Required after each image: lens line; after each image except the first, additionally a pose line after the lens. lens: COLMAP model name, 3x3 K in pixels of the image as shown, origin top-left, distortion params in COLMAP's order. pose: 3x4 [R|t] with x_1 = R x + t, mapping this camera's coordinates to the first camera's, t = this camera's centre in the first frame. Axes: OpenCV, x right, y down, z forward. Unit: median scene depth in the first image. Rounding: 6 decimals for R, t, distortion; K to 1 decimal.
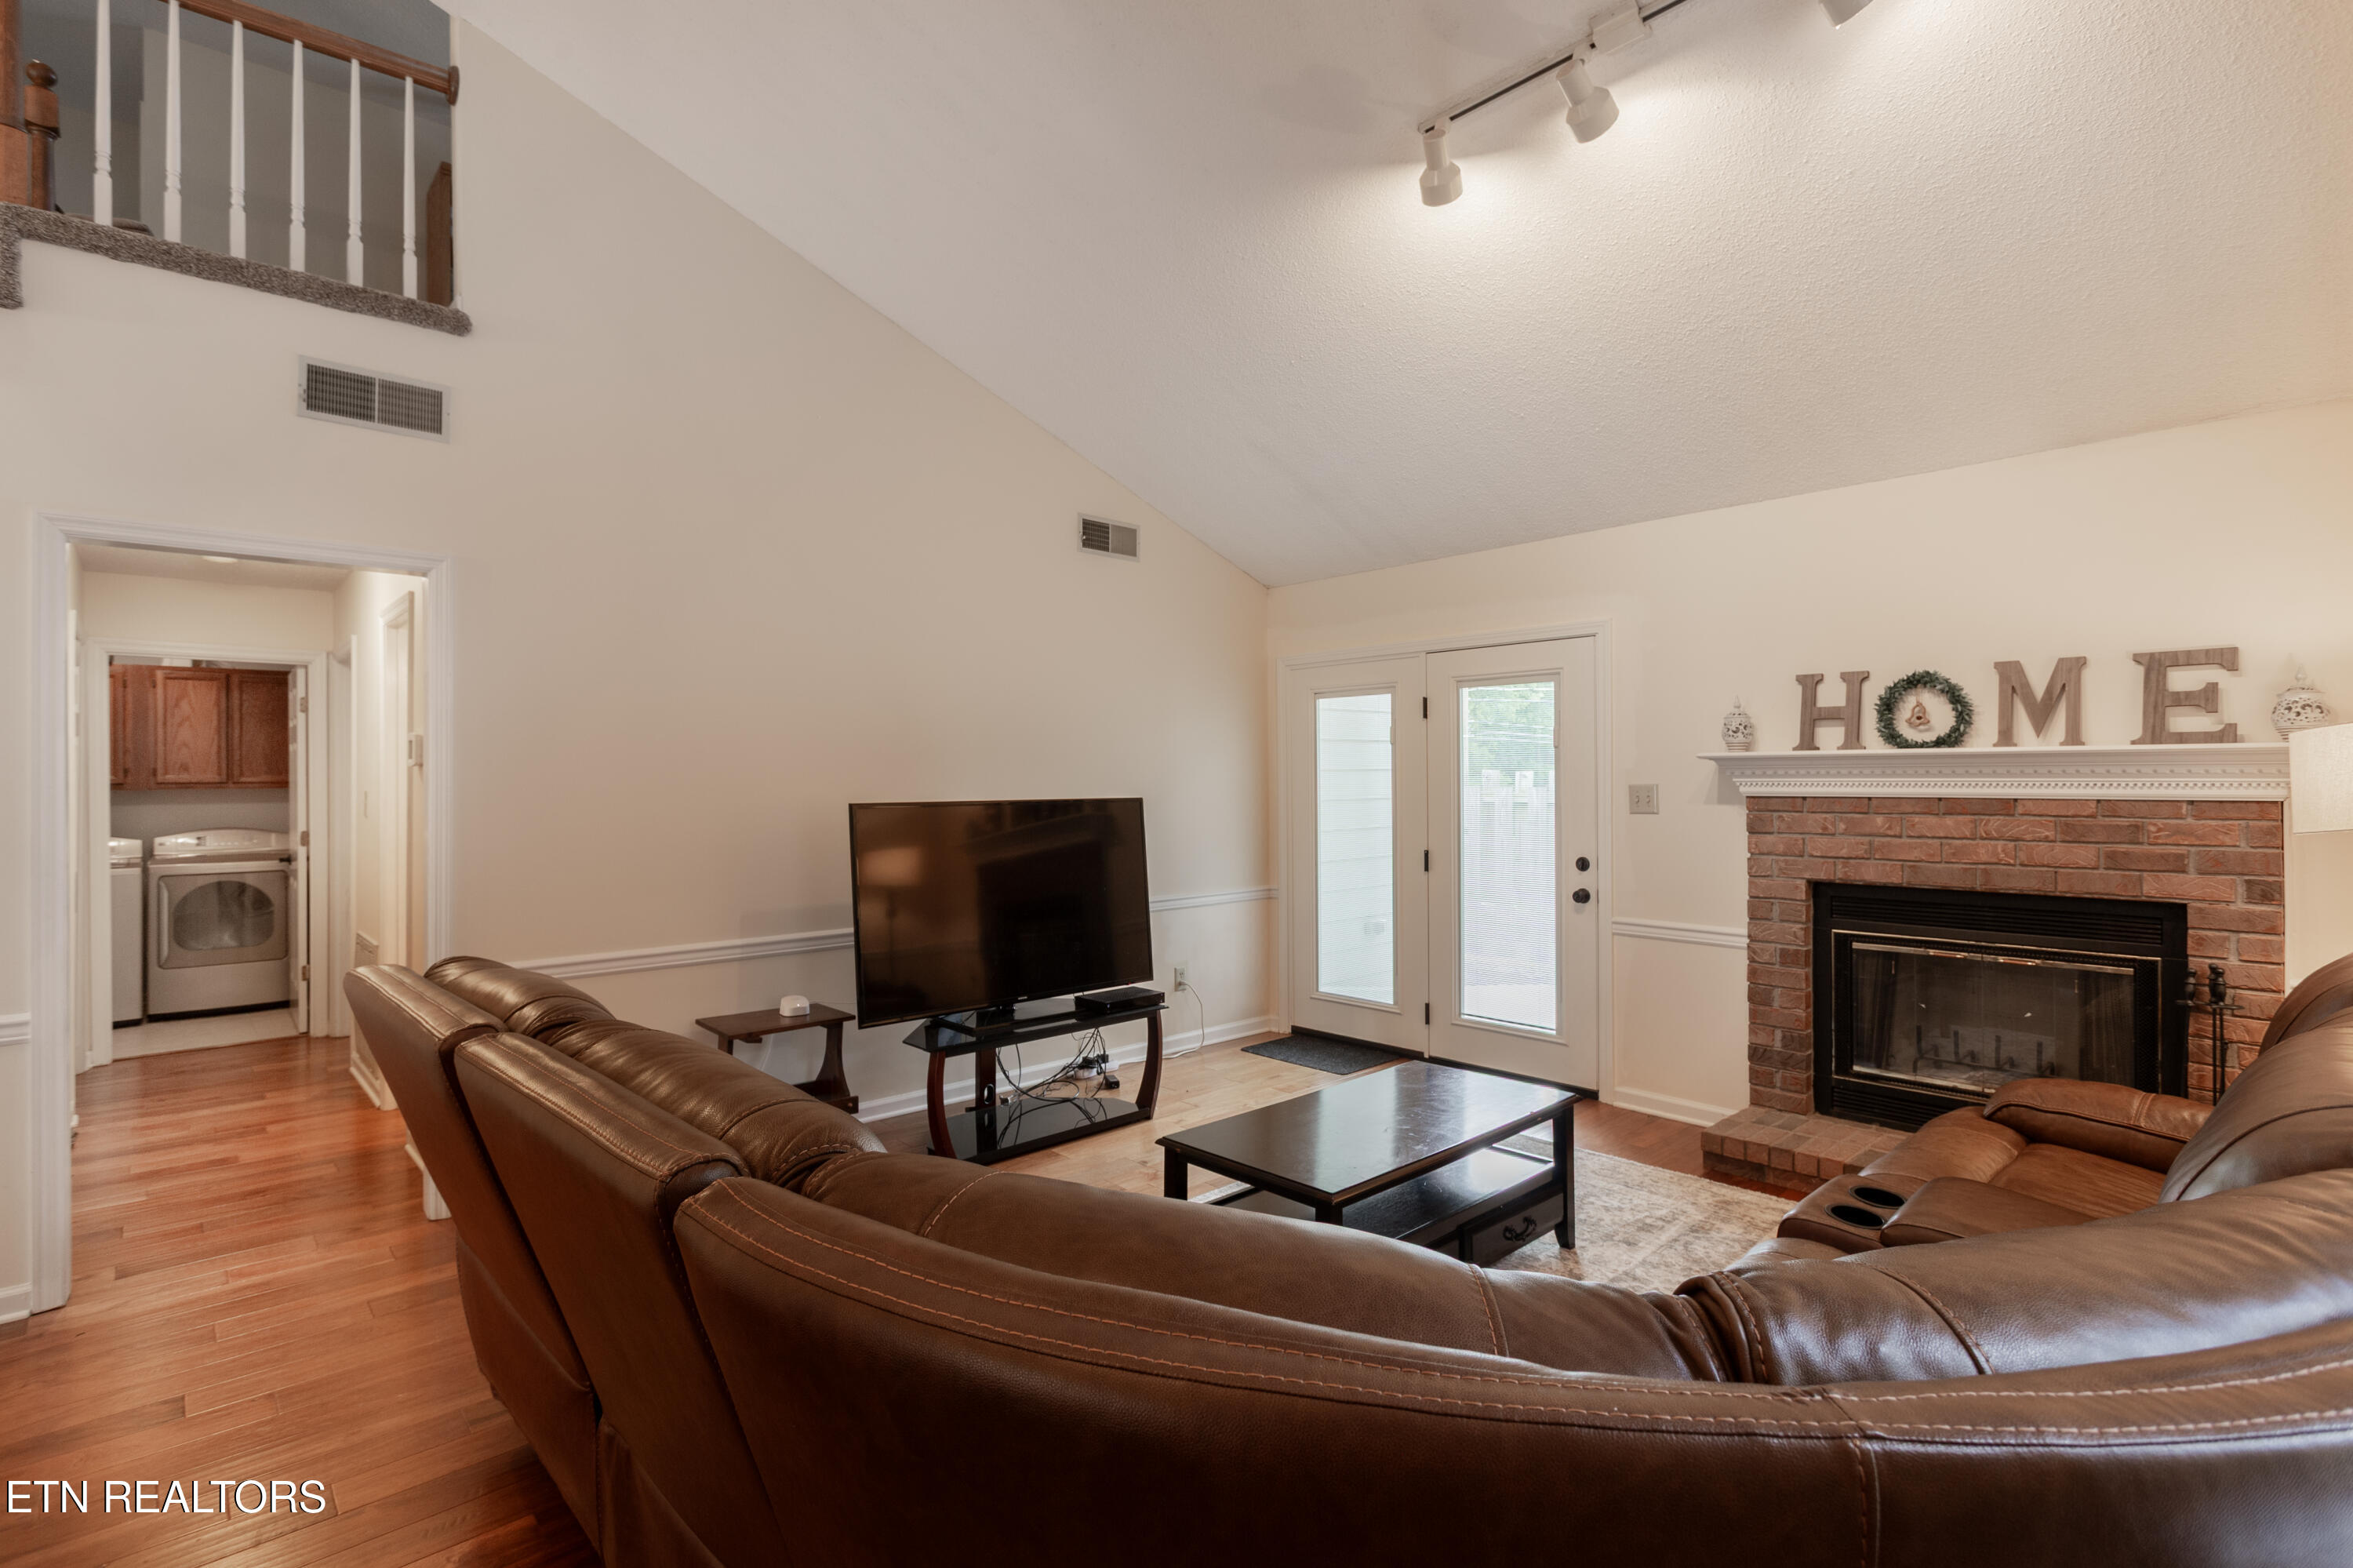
lens RADIAL K [[1106.6, 0, 1180.8], [0, 1106.6, 770.1], [0, 0, 1]] dist [0.000406, 0.000154]
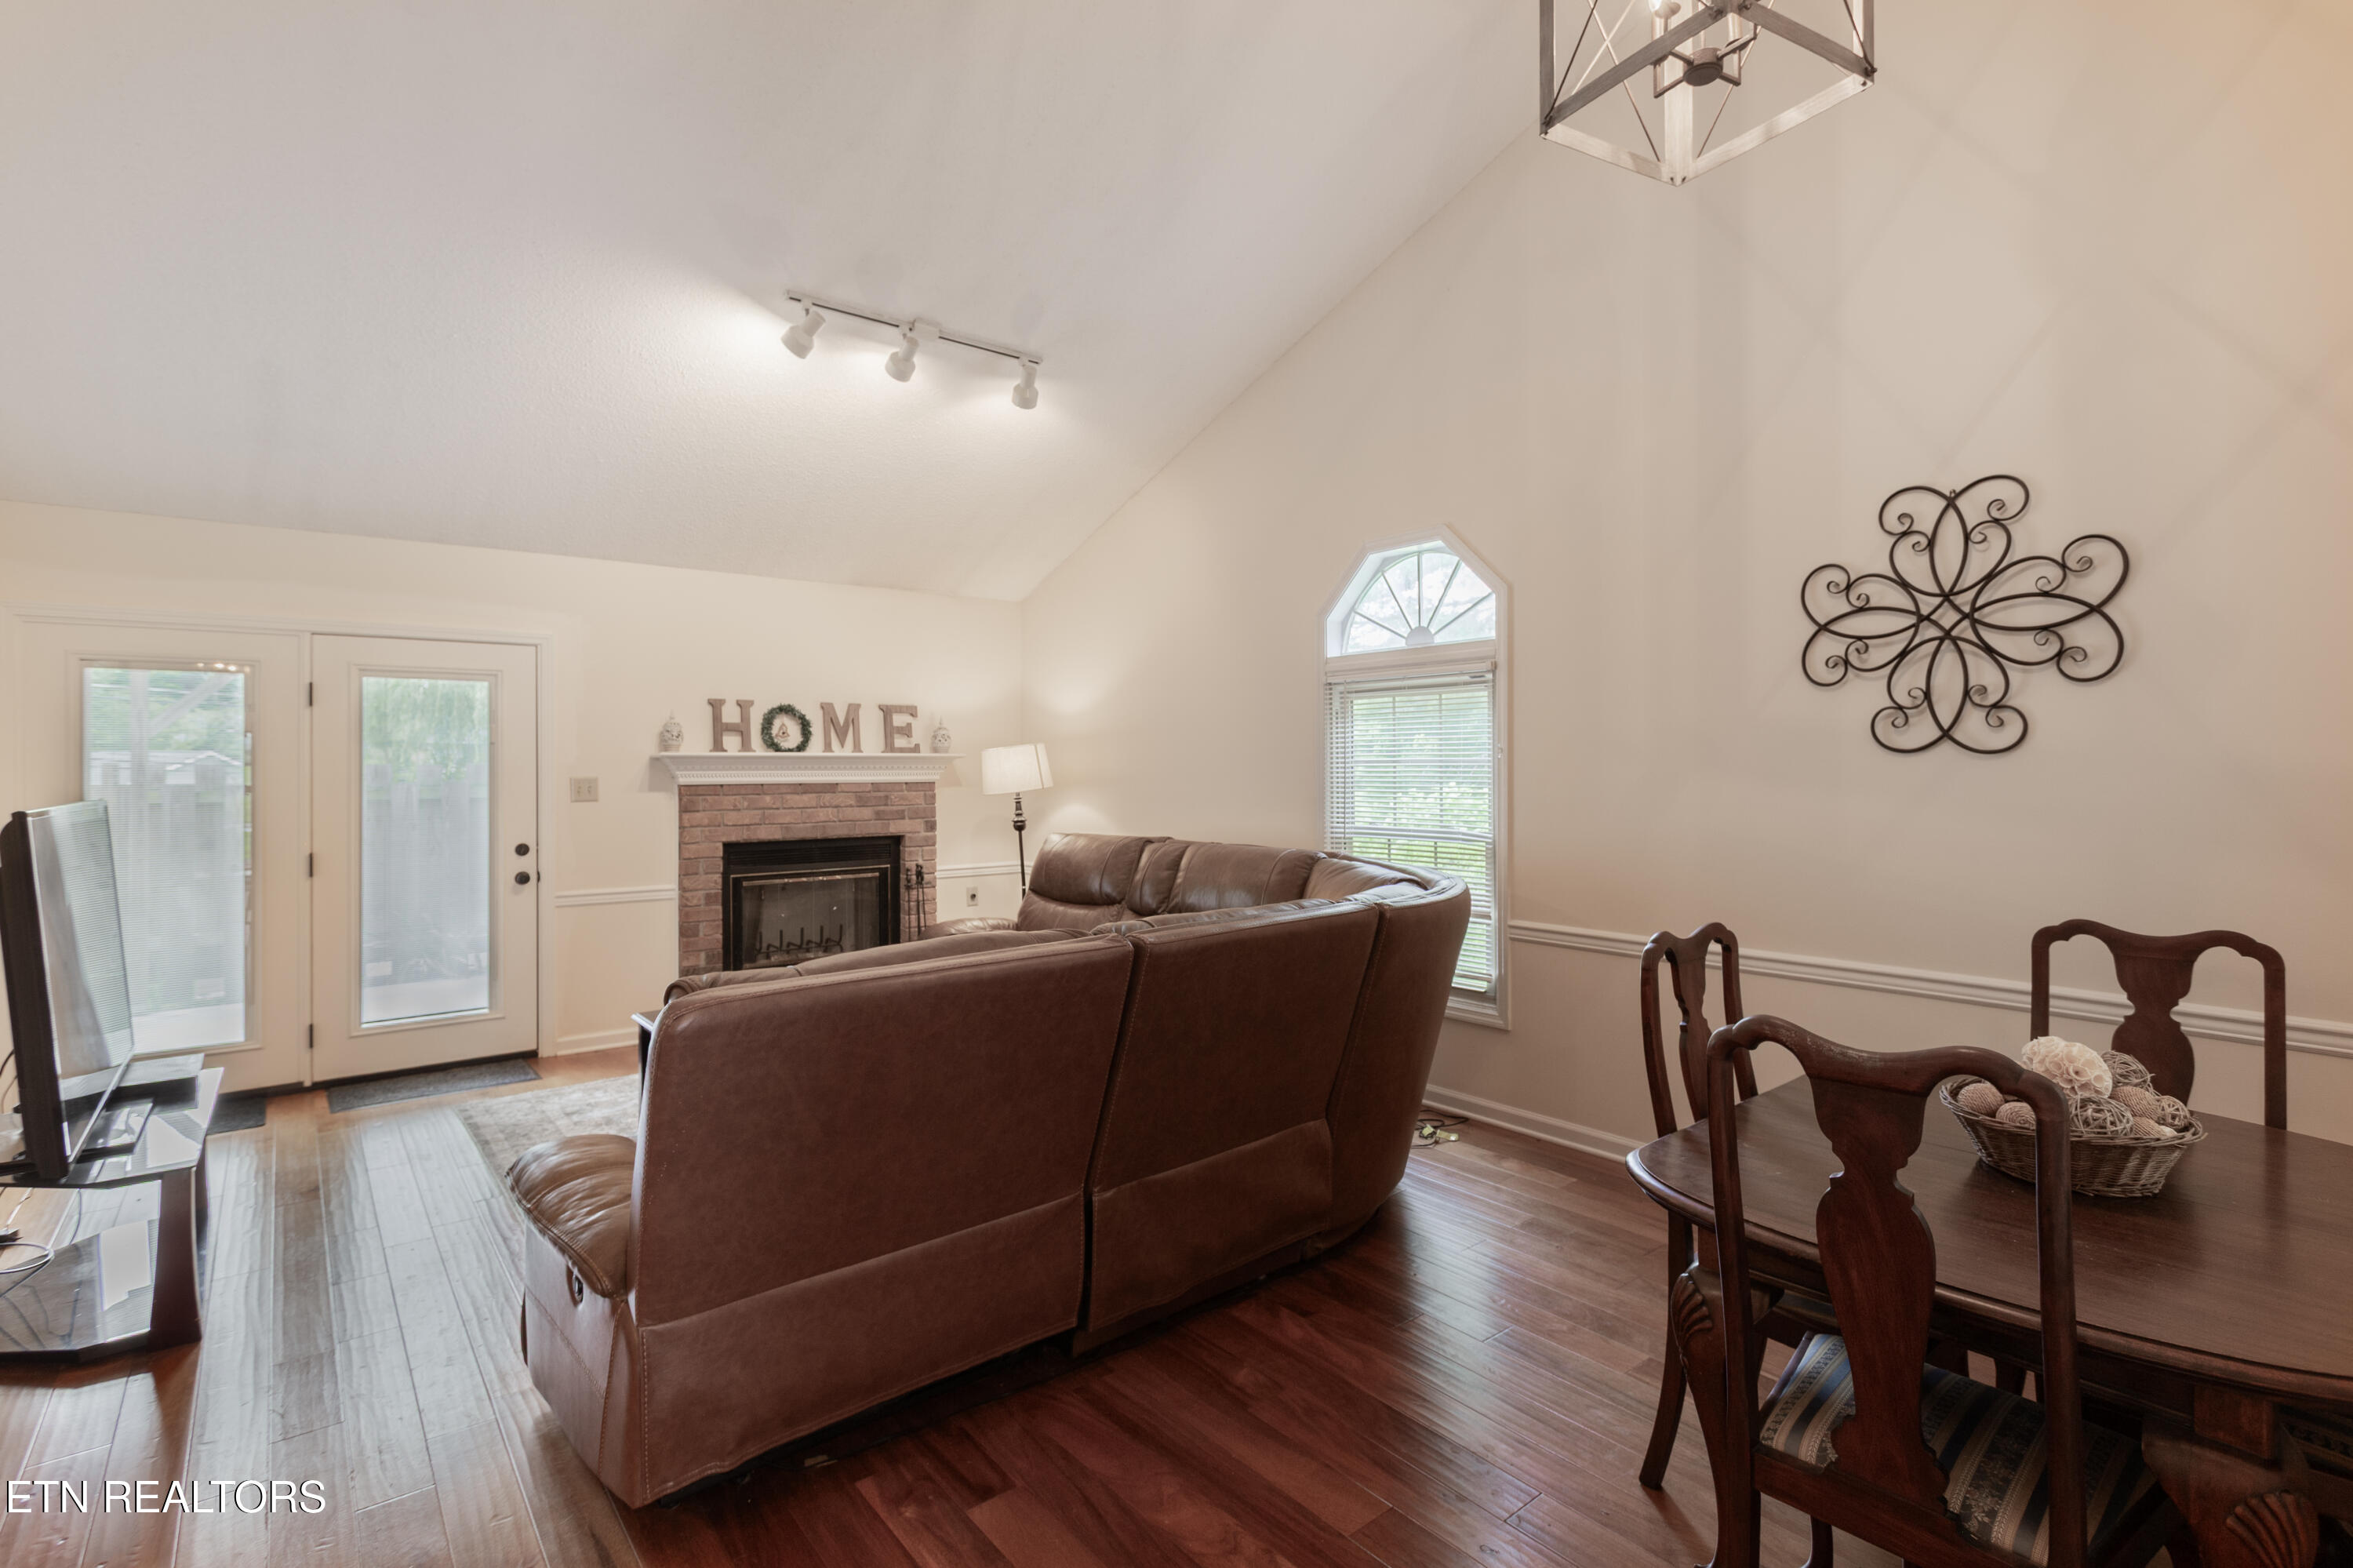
lens RADIAL K [[1106.6, 0, 1180.8], [0, 1106.6, 770.1], [0, 0, 1]] dist [0.000406, 0.000154]
pose [[0.056702, 0.001058, 0.998391, -0.874807], [-0.002812, 0.999996, -0.000900, 0.005398], [-0.998387, -0.002756, 0.056704, 0.343936]]
